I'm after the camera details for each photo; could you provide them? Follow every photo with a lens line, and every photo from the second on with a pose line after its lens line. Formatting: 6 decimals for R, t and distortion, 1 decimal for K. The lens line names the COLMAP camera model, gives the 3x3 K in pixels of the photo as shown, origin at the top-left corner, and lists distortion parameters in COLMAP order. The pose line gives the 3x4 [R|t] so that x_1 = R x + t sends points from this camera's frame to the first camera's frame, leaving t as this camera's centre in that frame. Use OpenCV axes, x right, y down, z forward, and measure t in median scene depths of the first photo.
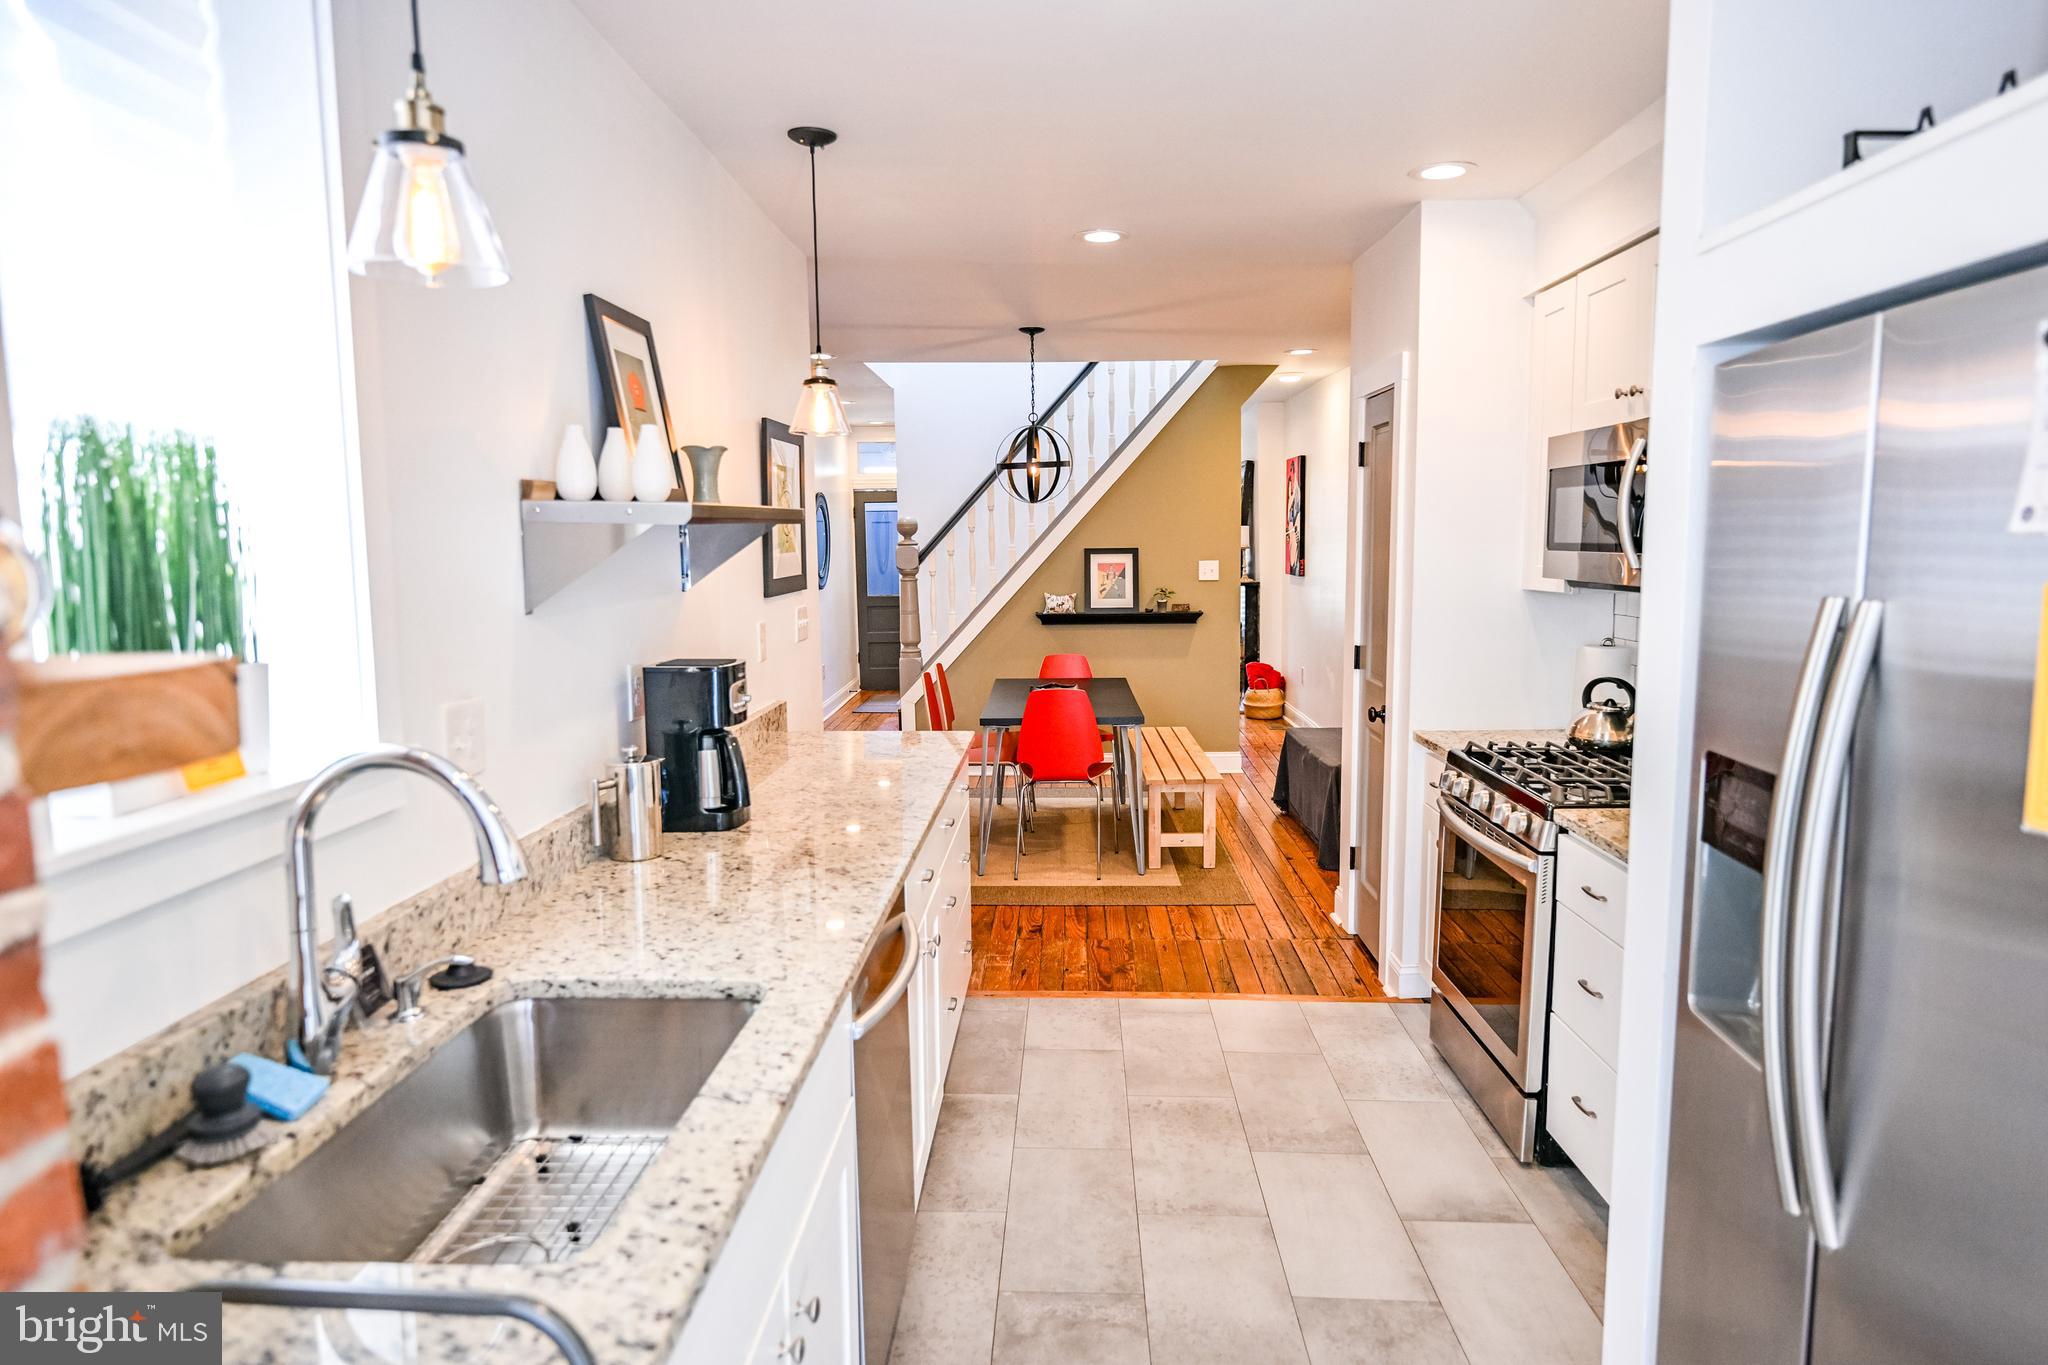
lens RADIAL K [[1231.6, 0, 1022.3], [0, 1231.6, 680.3], [0, 0, 1]] dist [-0.002931, 0.001189]
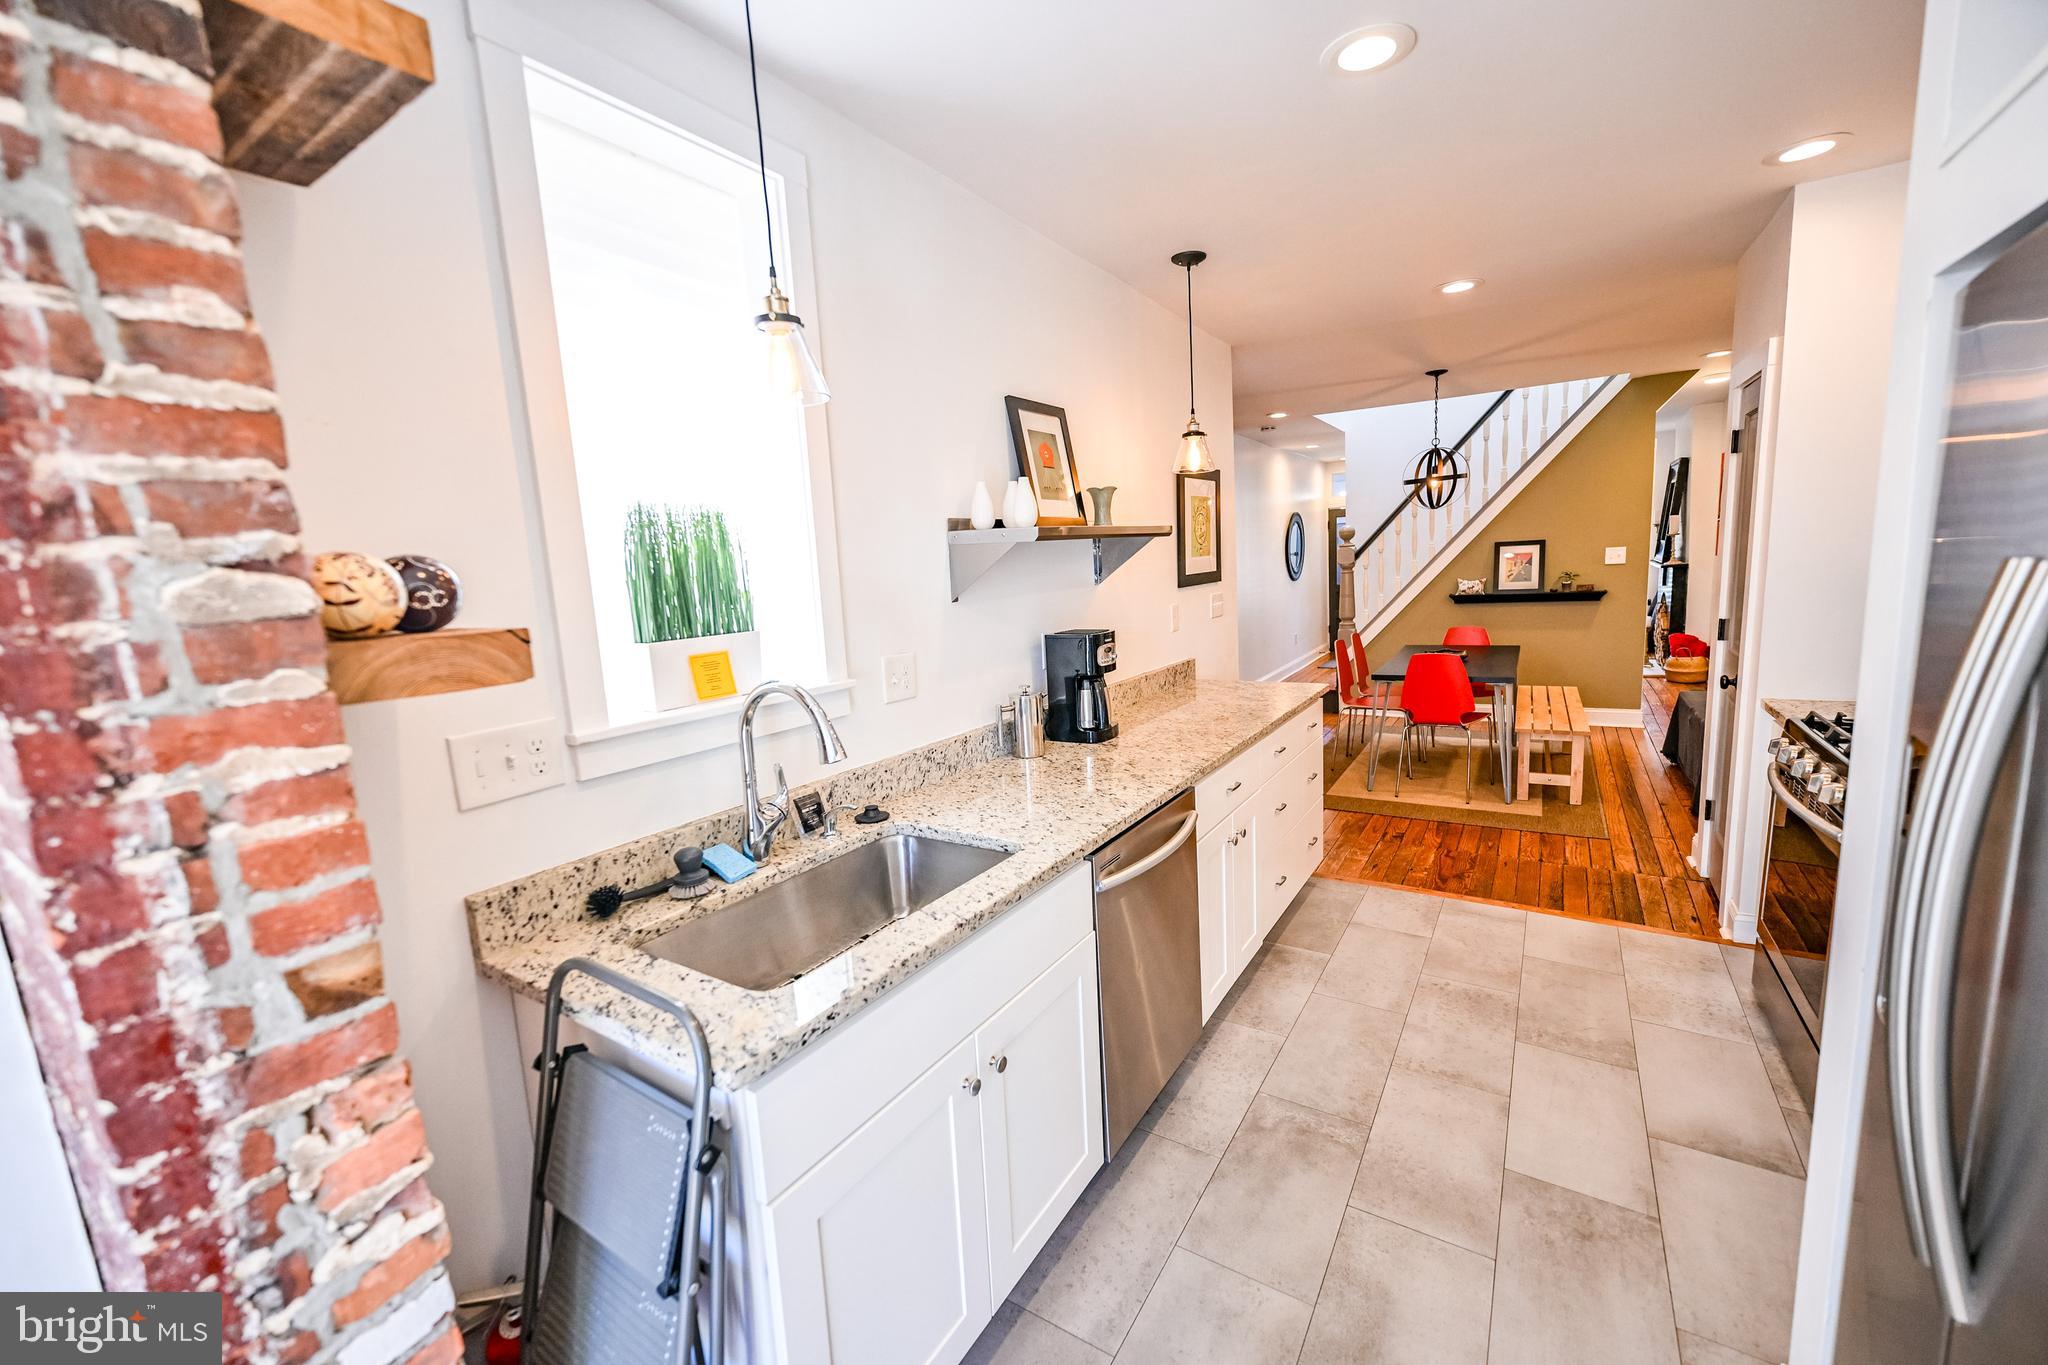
lens RADIAL K [[810.5, 0, 1017.2], [0, 810.5, 685.1], [0, 0, 1]] dist [-0.003938, 0.000768]
pose [[0.857288, 0.037357, -0.513479, 0.134029], [-0.010942, 0.998461, 0.054372, -0.001798], [0.514720, -0.040994, 0.856378, 0.072272]]
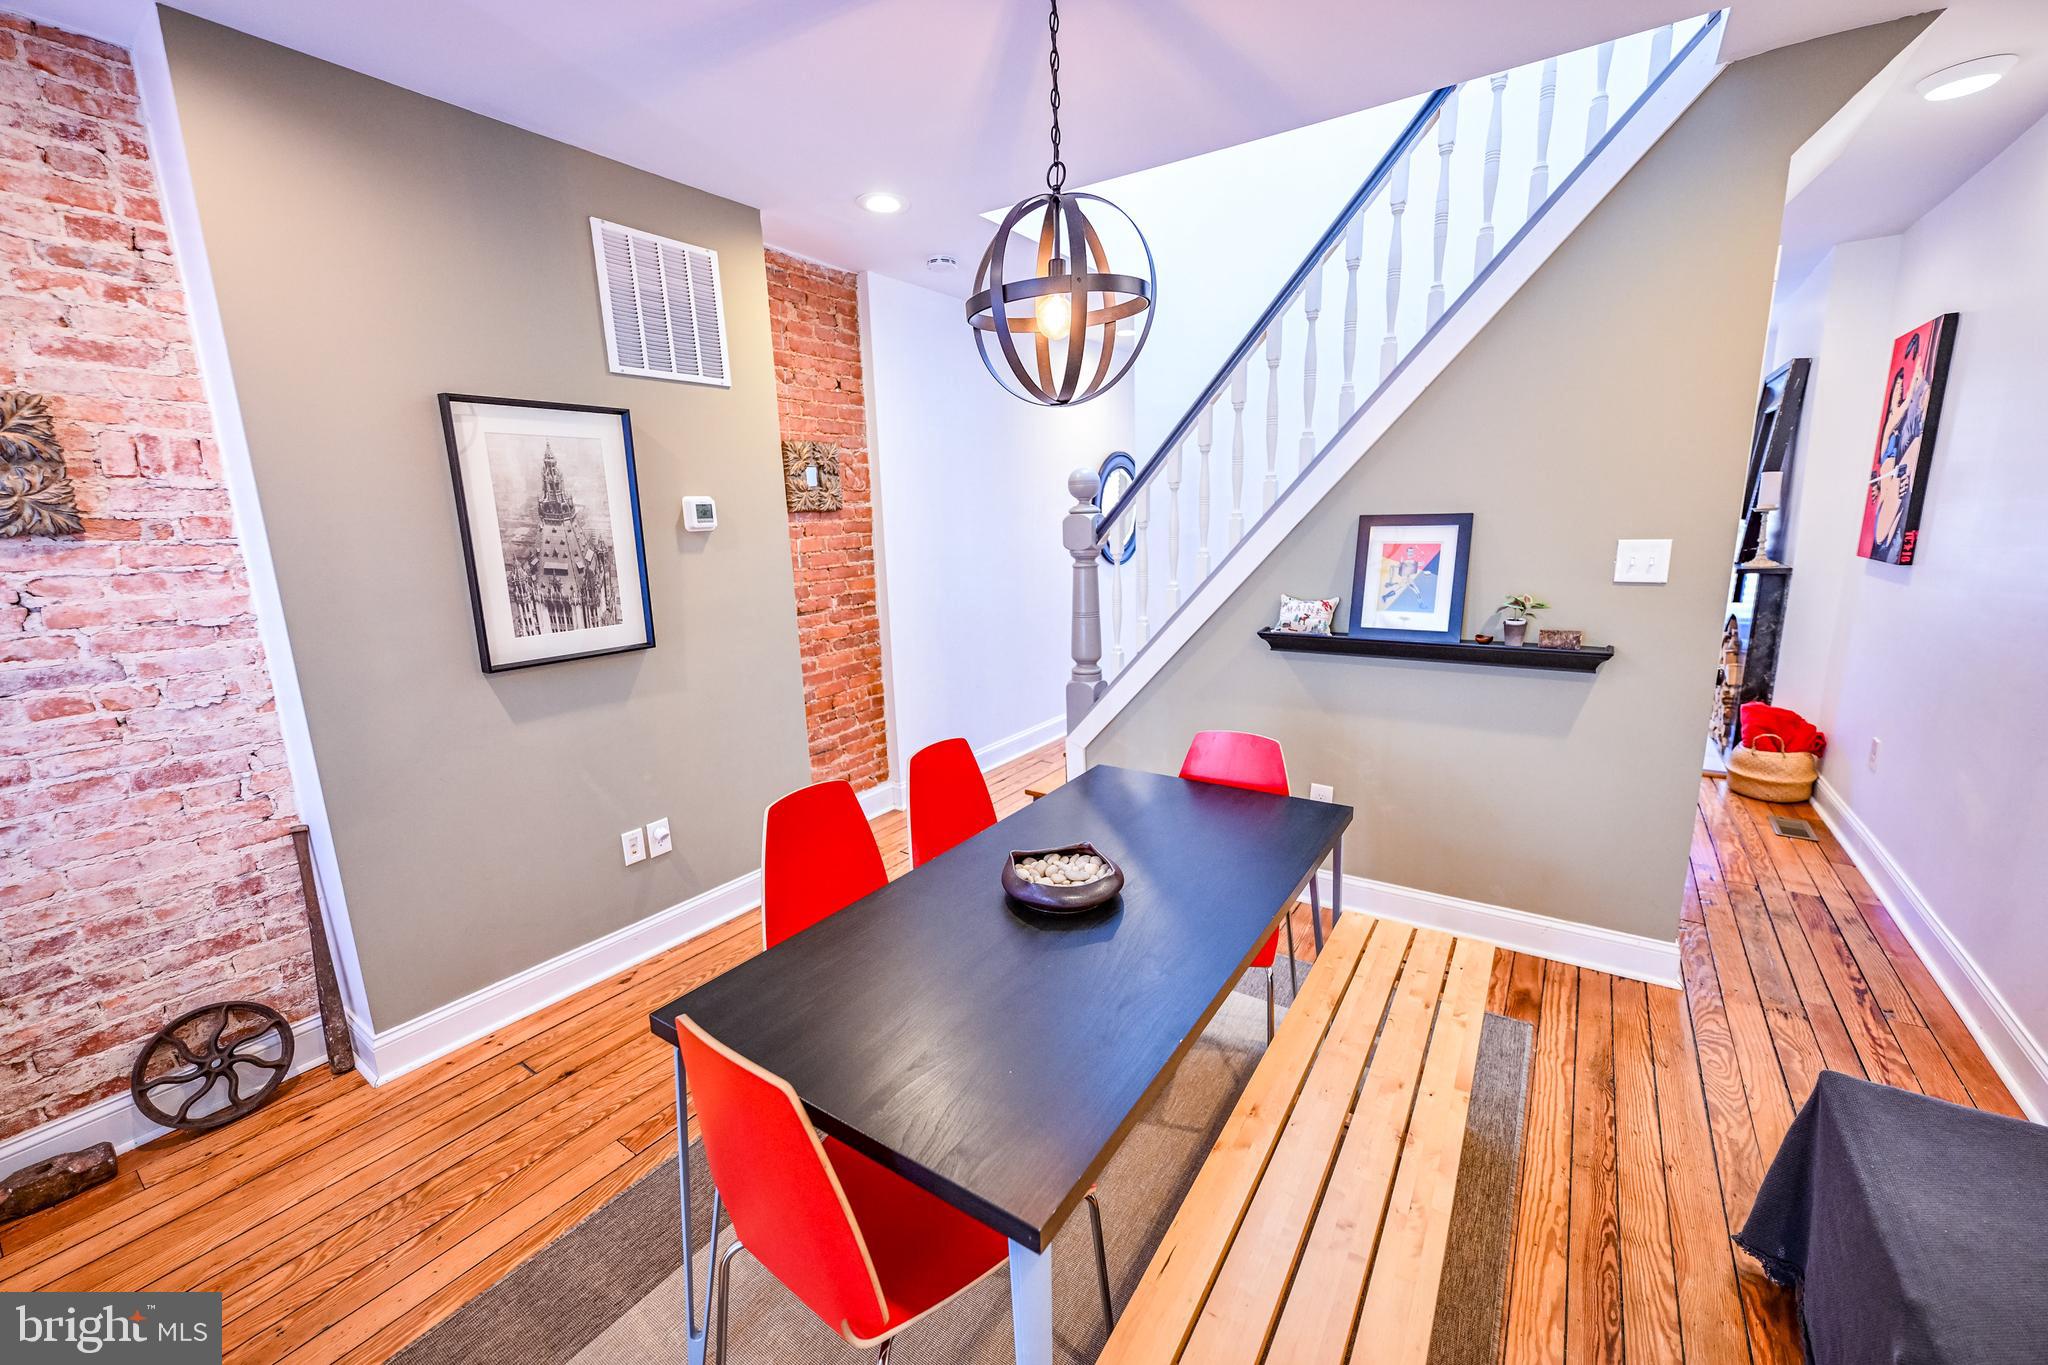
lens RADIAL K [[810.5, 0, 1017.3], [0, 810.5, 684.8], [0, 0, 1]] dist [-0.003938, 0.000768]
pose [[0.841462, 0.099850, -0.531010, 0.258305], [-0.046001, 0.992447, 0.113722, -0.144213], [0.538355, -0.071266, 0.839700, 1.331226]]
